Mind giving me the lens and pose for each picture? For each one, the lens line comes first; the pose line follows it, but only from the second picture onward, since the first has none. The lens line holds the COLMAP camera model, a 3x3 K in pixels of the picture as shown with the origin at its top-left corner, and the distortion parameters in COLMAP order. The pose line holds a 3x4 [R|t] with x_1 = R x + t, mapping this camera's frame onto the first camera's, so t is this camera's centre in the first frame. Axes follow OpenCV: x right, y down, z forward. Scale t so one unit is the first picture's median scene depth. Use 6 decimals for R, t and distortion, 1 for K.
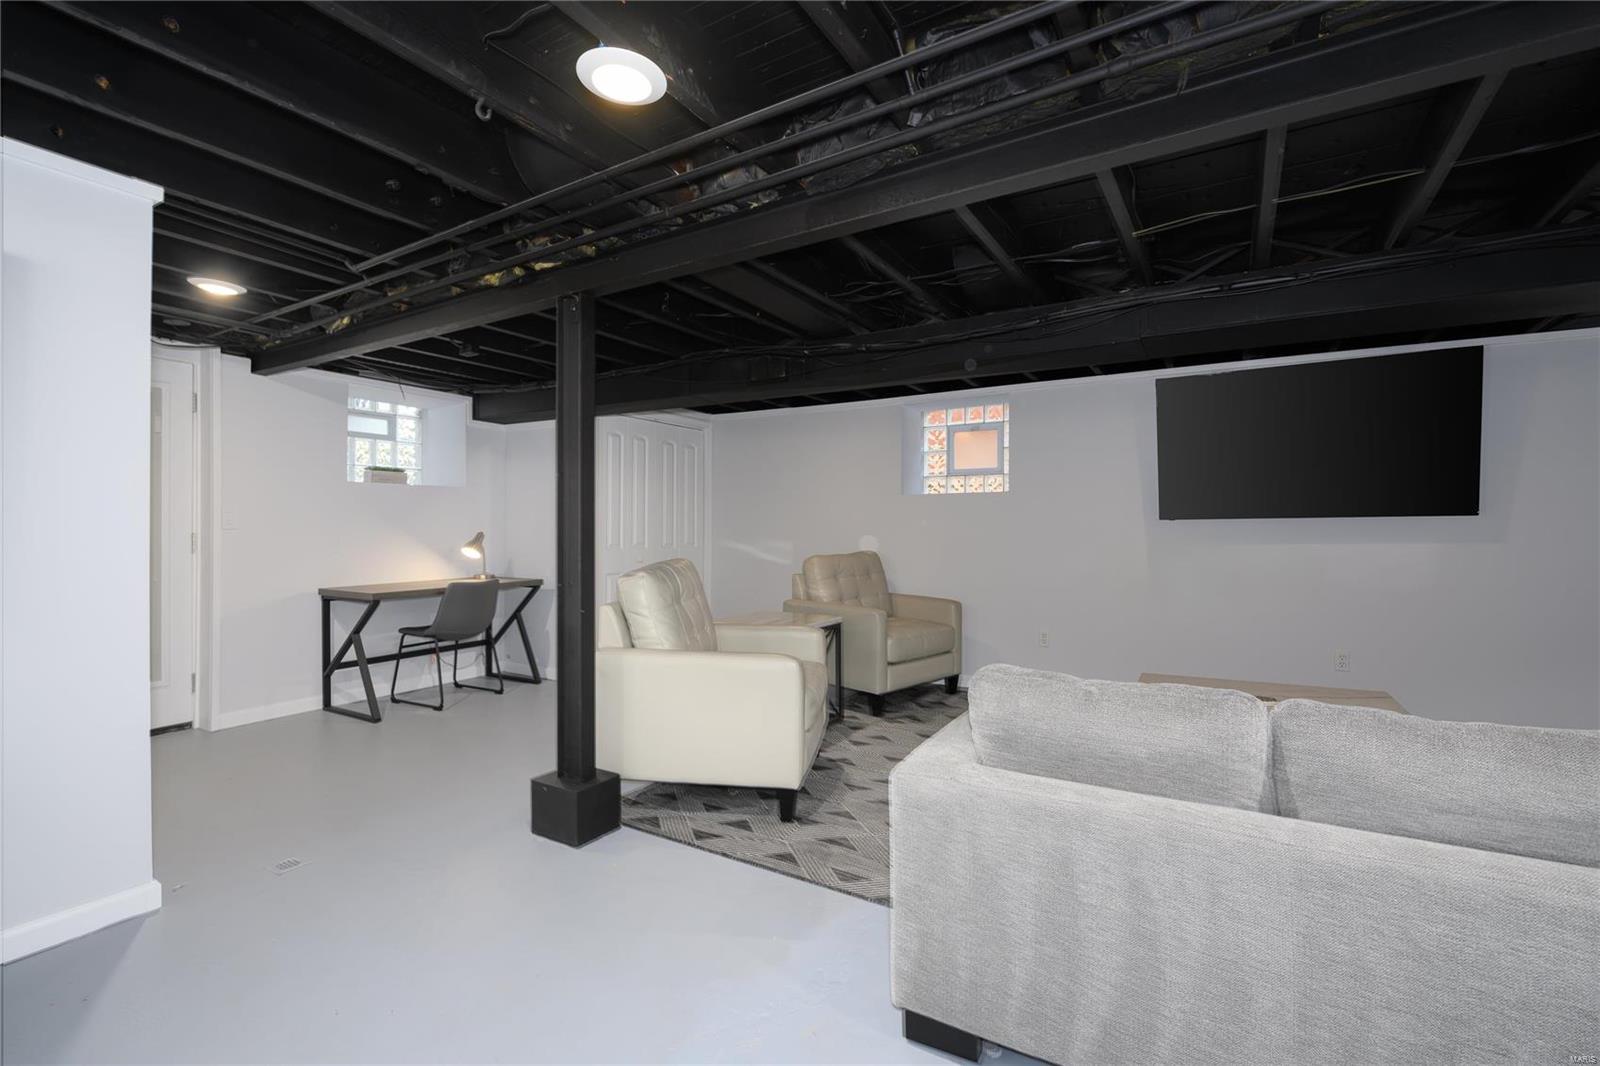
lens RADIAL K [[714.9, 0, 801.5], [0, 714.9, 532.4], [0, 0, 1]] dist [-0.001857, -0.000032]
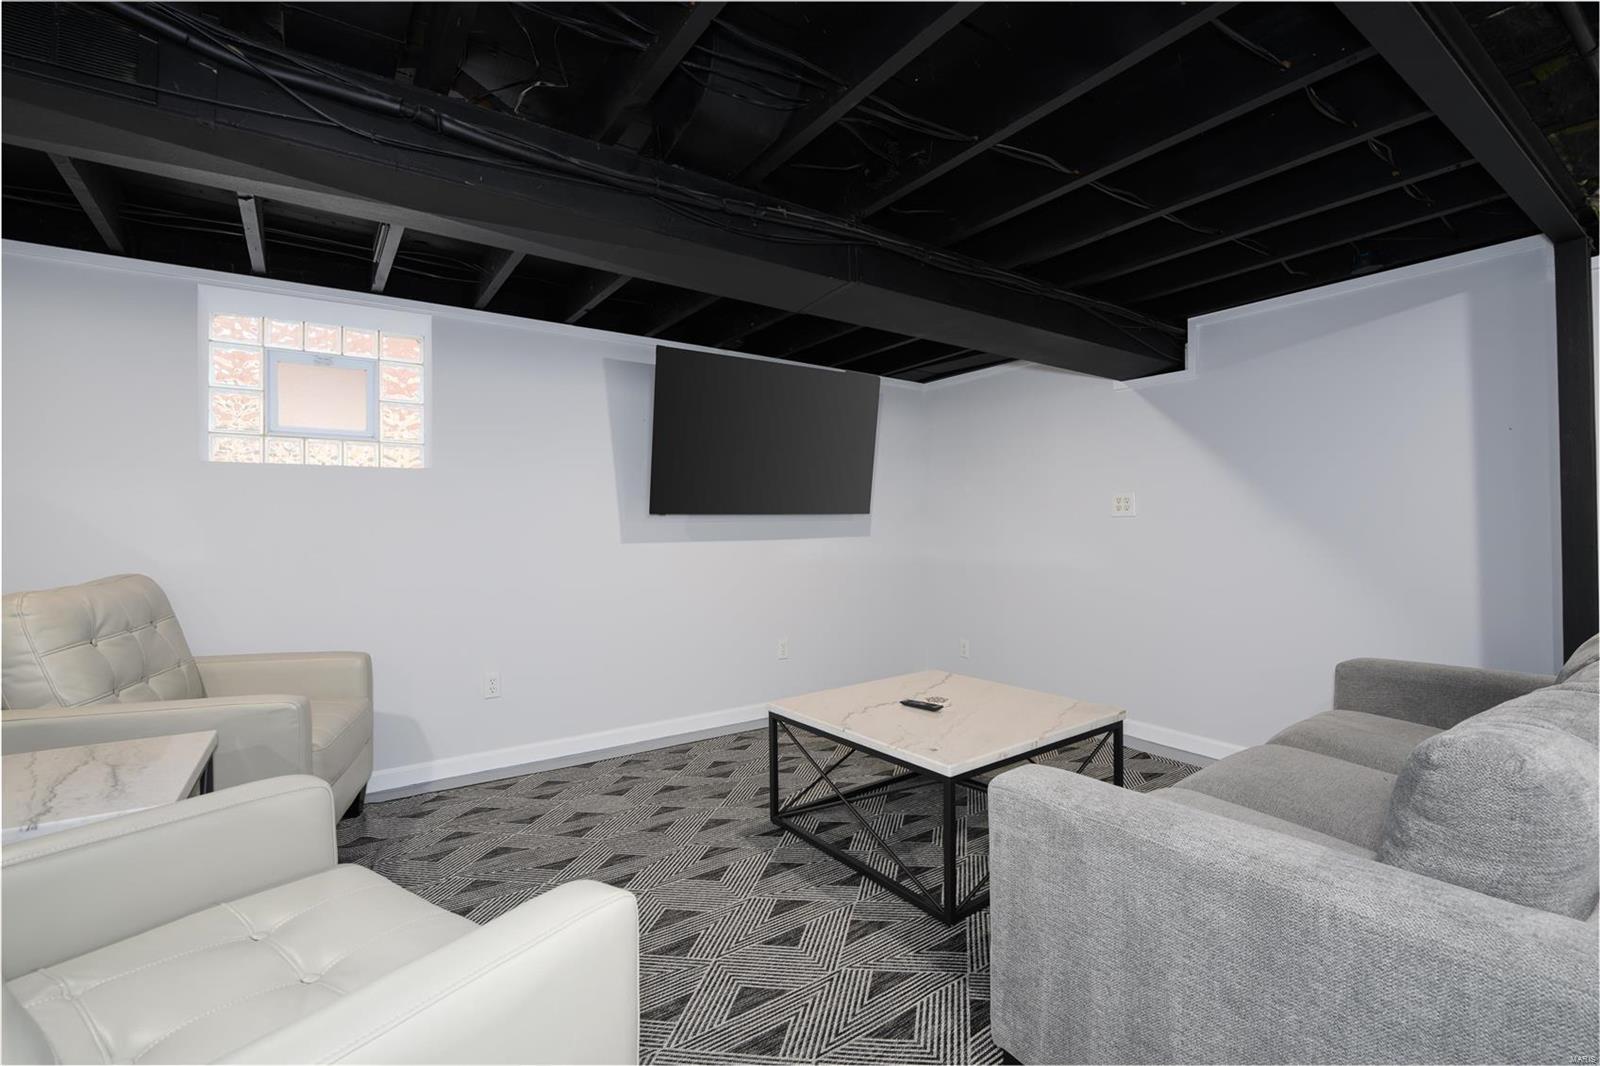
lens RADIAL K [[714.9, 0, 804.0], [0, 714.9, 529.2], [0, 0, 1]] dist [-0.001857, -0.000032]
pose [[0.407845, 0.002198, 0.913049, -0.147750], [0.014039, 0.999864, -0.008678, 0.007151], [-0.912943, 0.016358, 0.407758, 0.395035]]
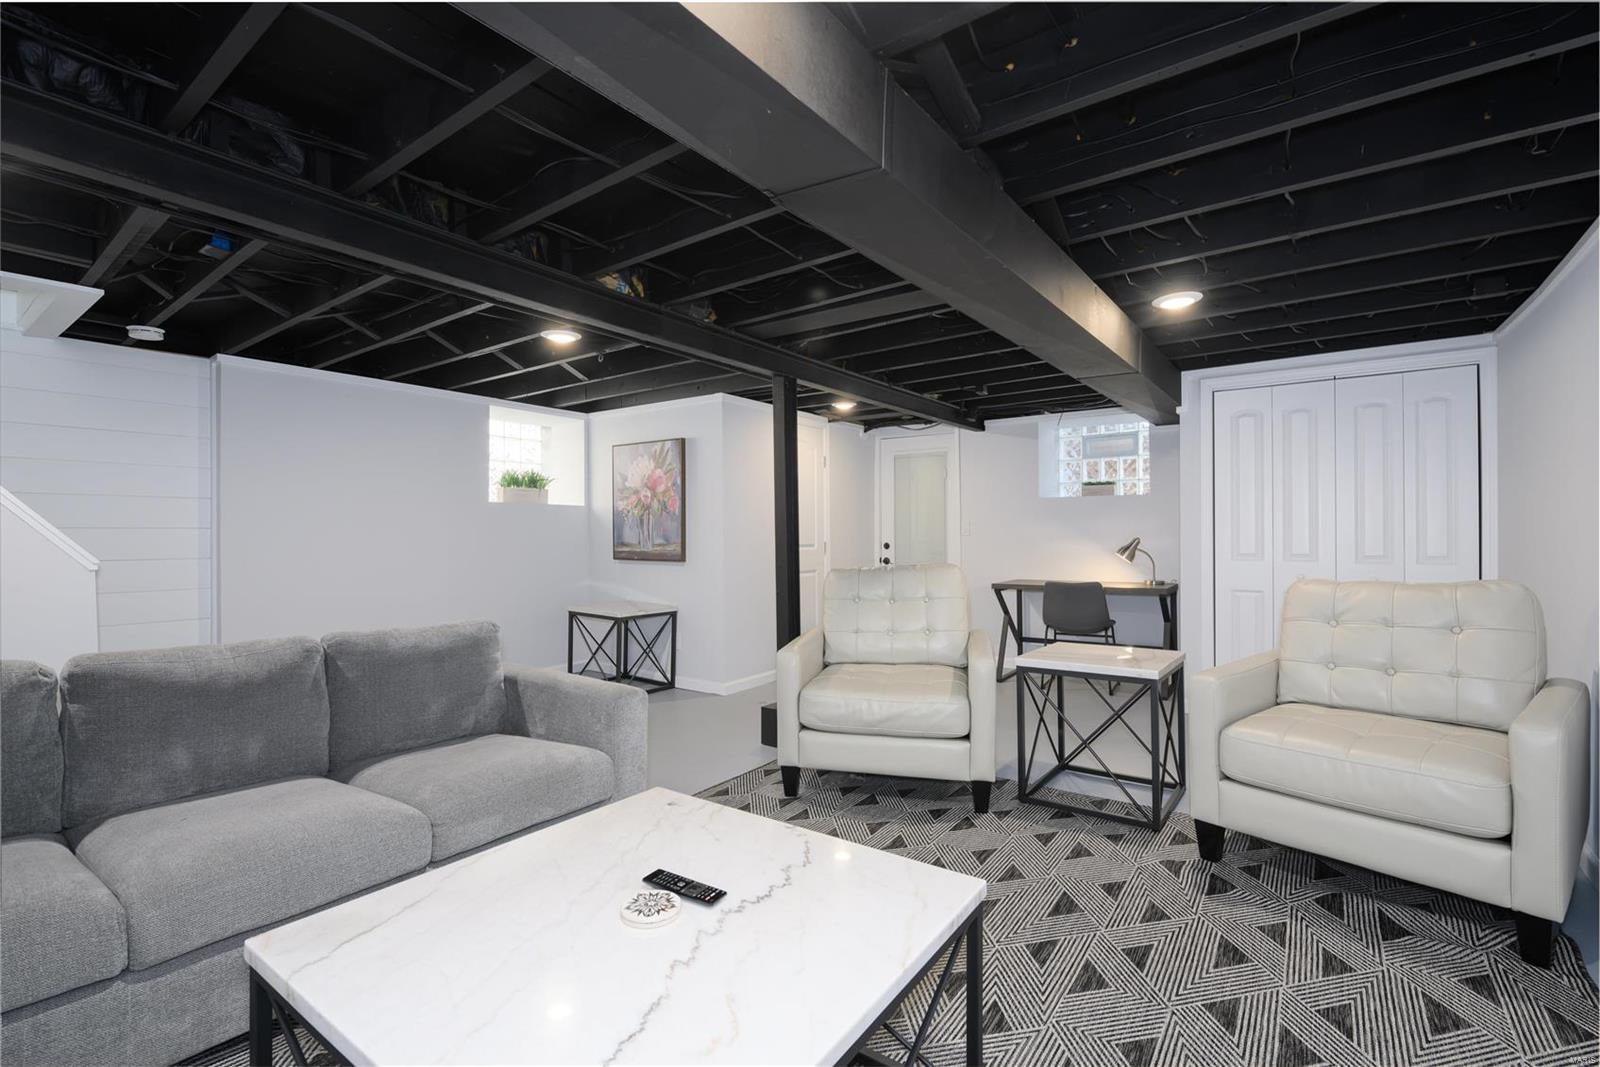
lens RADIAL K [[714.9, 0, 803.6], [0, 714.9, 533.0], [0, 0, 1]] dist [-0.001857, -0.000032]
pose [[-0.098245, -0.003658, -0.995156, 0.566324], [-0.004835, 0.999983, -0.003198, -0.000304], [0.995150, 0.004498, -0.098261, 0.584979]]
